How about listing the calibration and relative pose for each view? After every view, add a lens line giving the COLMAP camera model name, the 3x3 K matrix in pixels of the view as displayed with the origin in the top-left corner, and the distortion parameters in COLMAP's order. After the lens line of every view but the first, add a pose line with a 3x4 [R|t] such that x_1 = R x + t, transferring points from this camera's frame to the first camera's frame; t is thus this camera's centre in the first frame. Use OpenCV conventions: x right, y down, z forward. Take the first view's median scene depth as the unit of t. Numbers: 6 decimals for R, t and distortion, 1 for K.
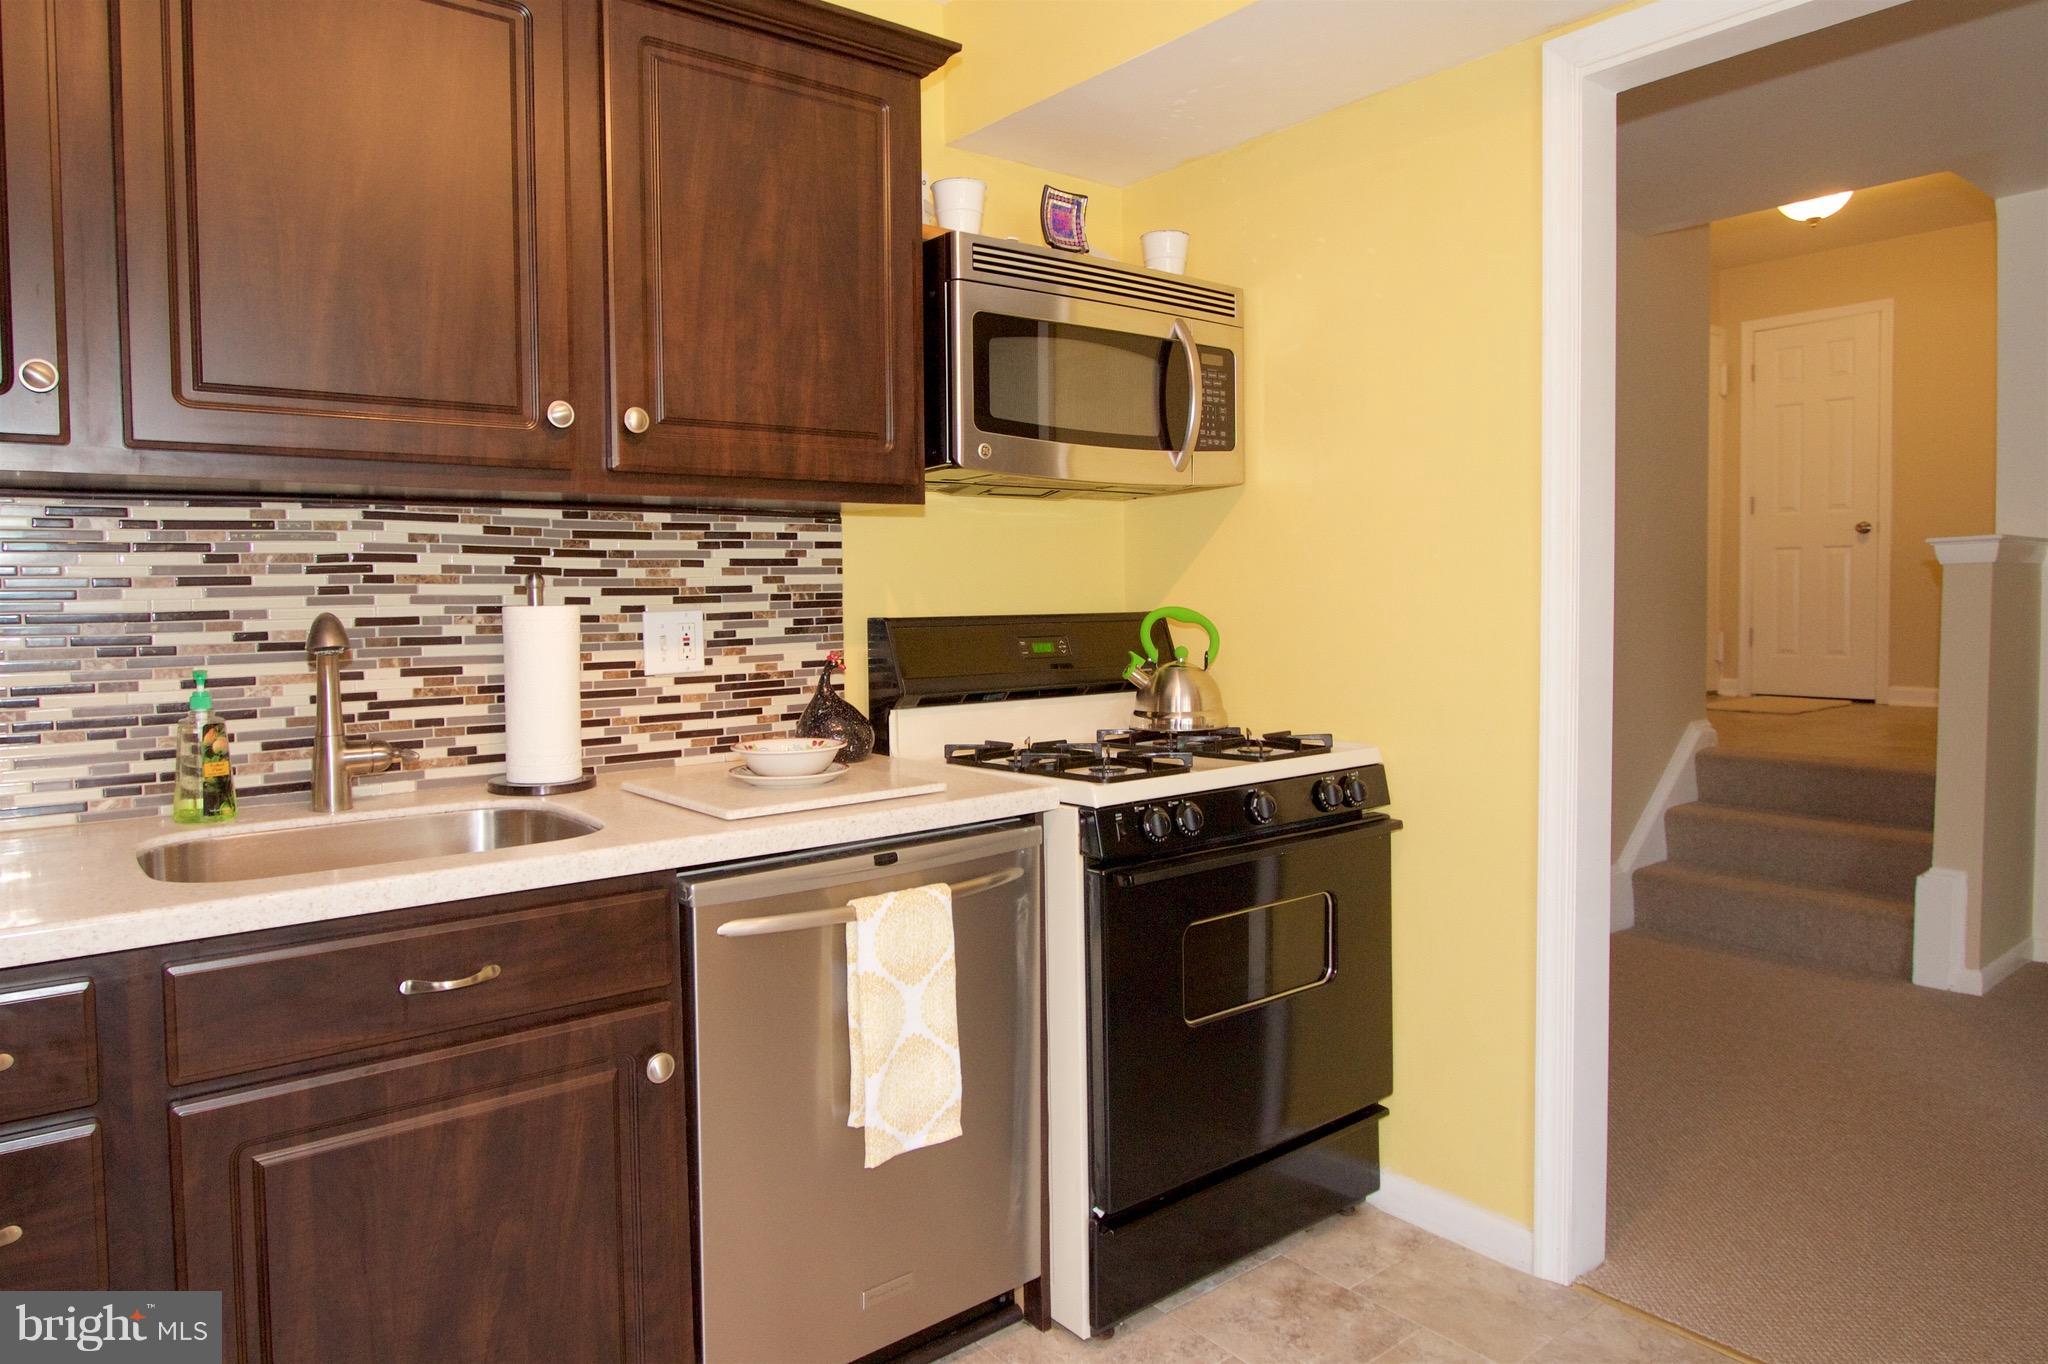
lens RADIAL K [[1277.0, 0, 988.2], [0, 1277.0, 645.7], [0, 0, 1]] dist [-0.018533, 0.003066]
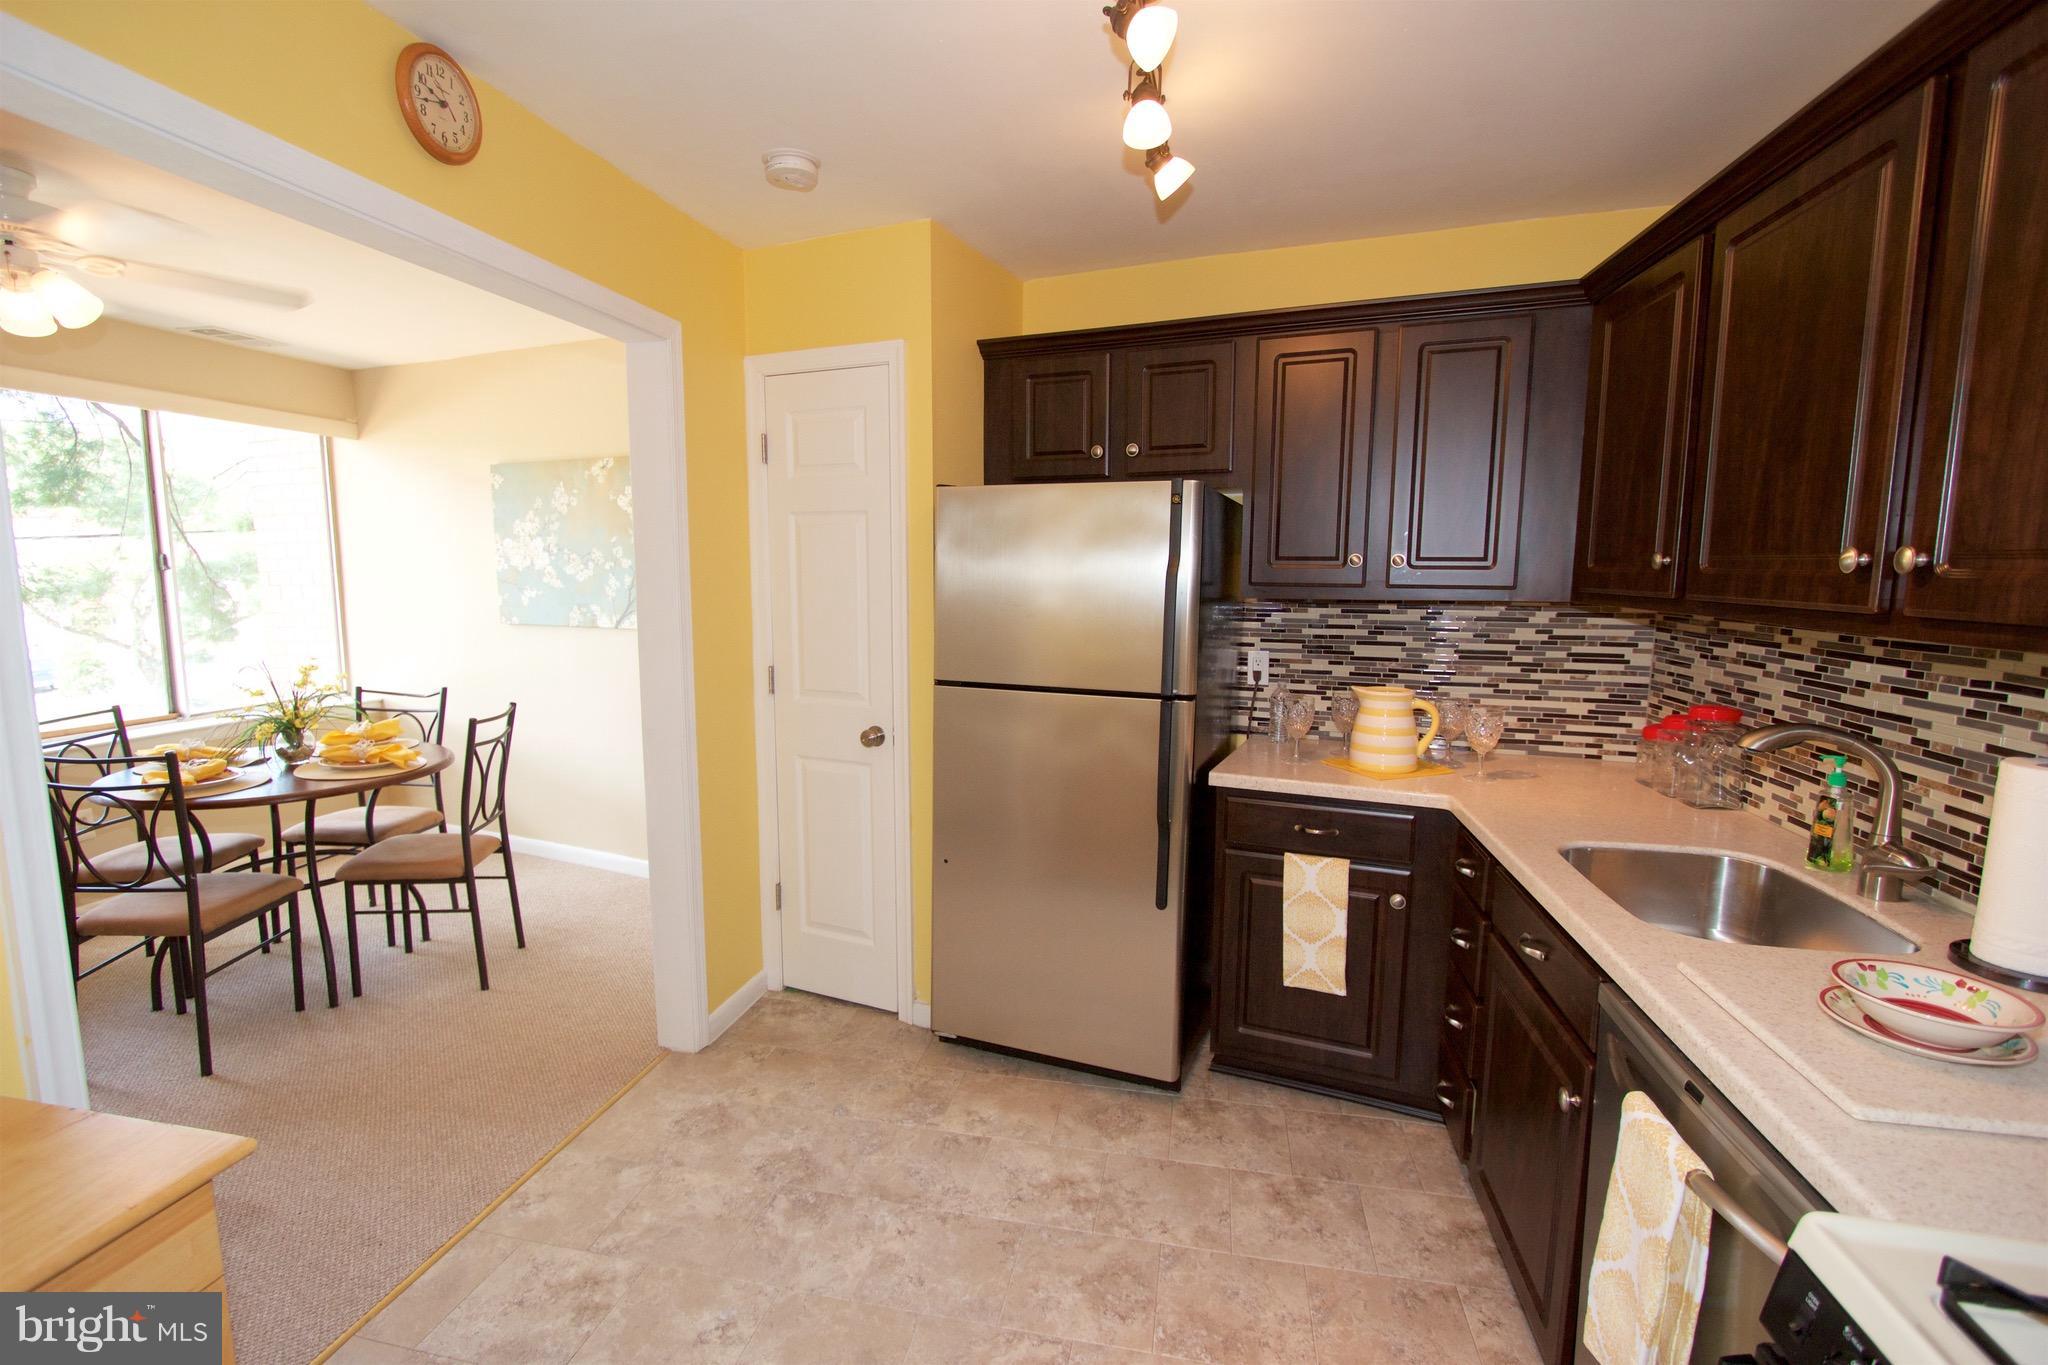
lens RADIAL K [[942.6, 0, 1016.2], [0, 942.6, 689.2], [0, 0, 1]] dist [-0.022815, 0.005316]
pose [[-0.764085, 0.091864, -0.638542, 0.535113], [-0.025116, 0.984823, 0.171736, -0.160995], [0.644627, 0.147258, -0.750181, 0.967314]]
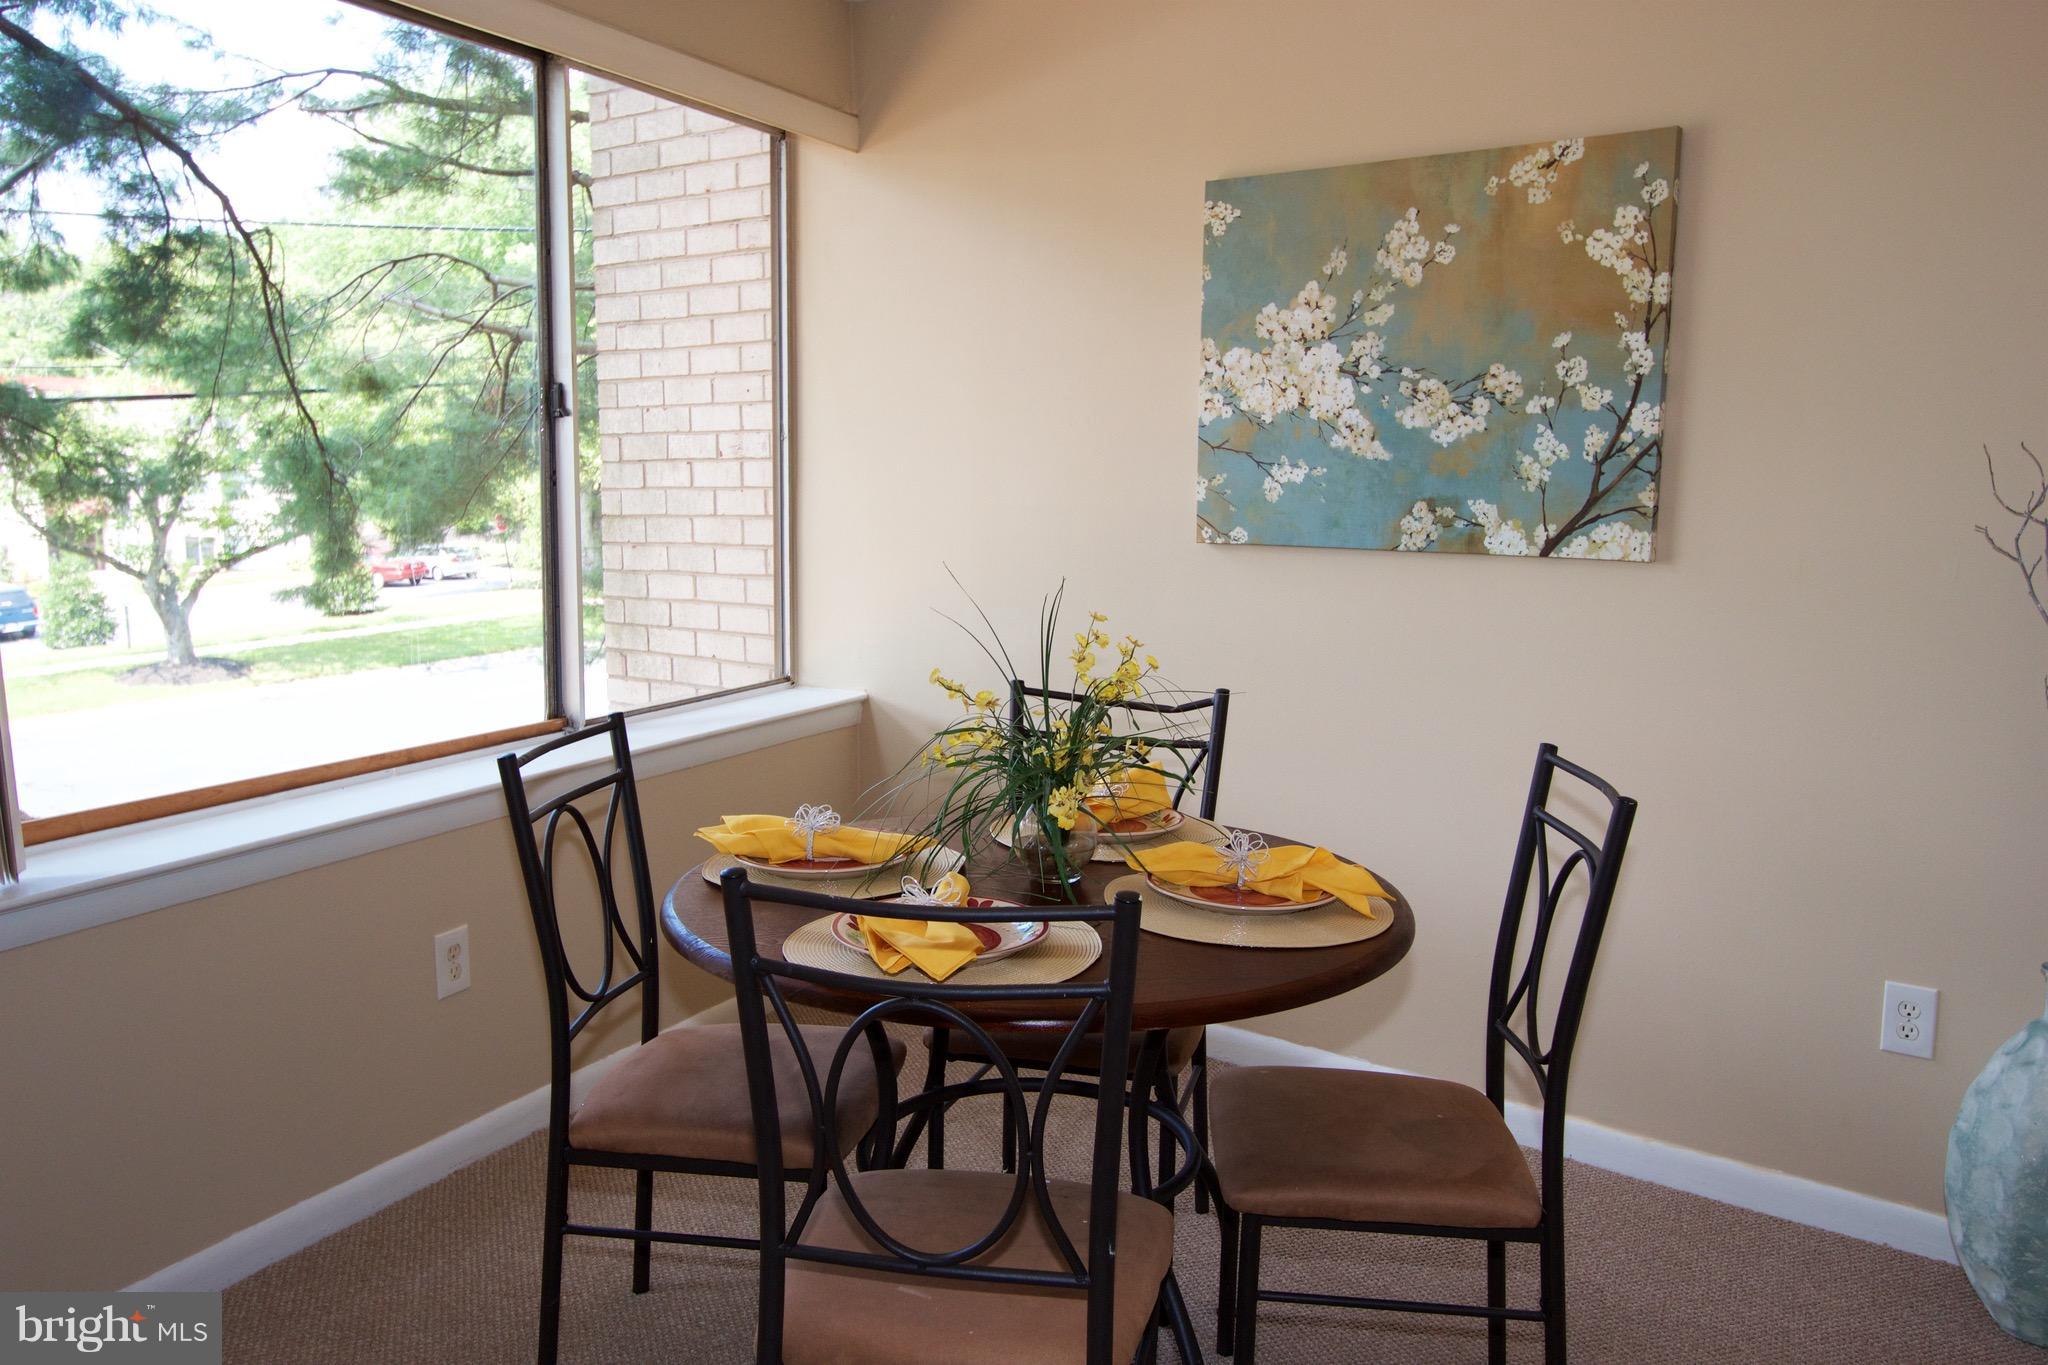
lens RADIAL K [[1612.9, 0, 1024.0], [0, 1612.9, 682.5], [0, 0, 1]] dist [-0.008646, -0.001329]
pose [[-0.896088, 0.065522, -0.439015, 0.935830], [-0.017060, 0.983231, 0.181567, -0.066770], [0.443549, 0.170189, -0.879943, -0.023714]]
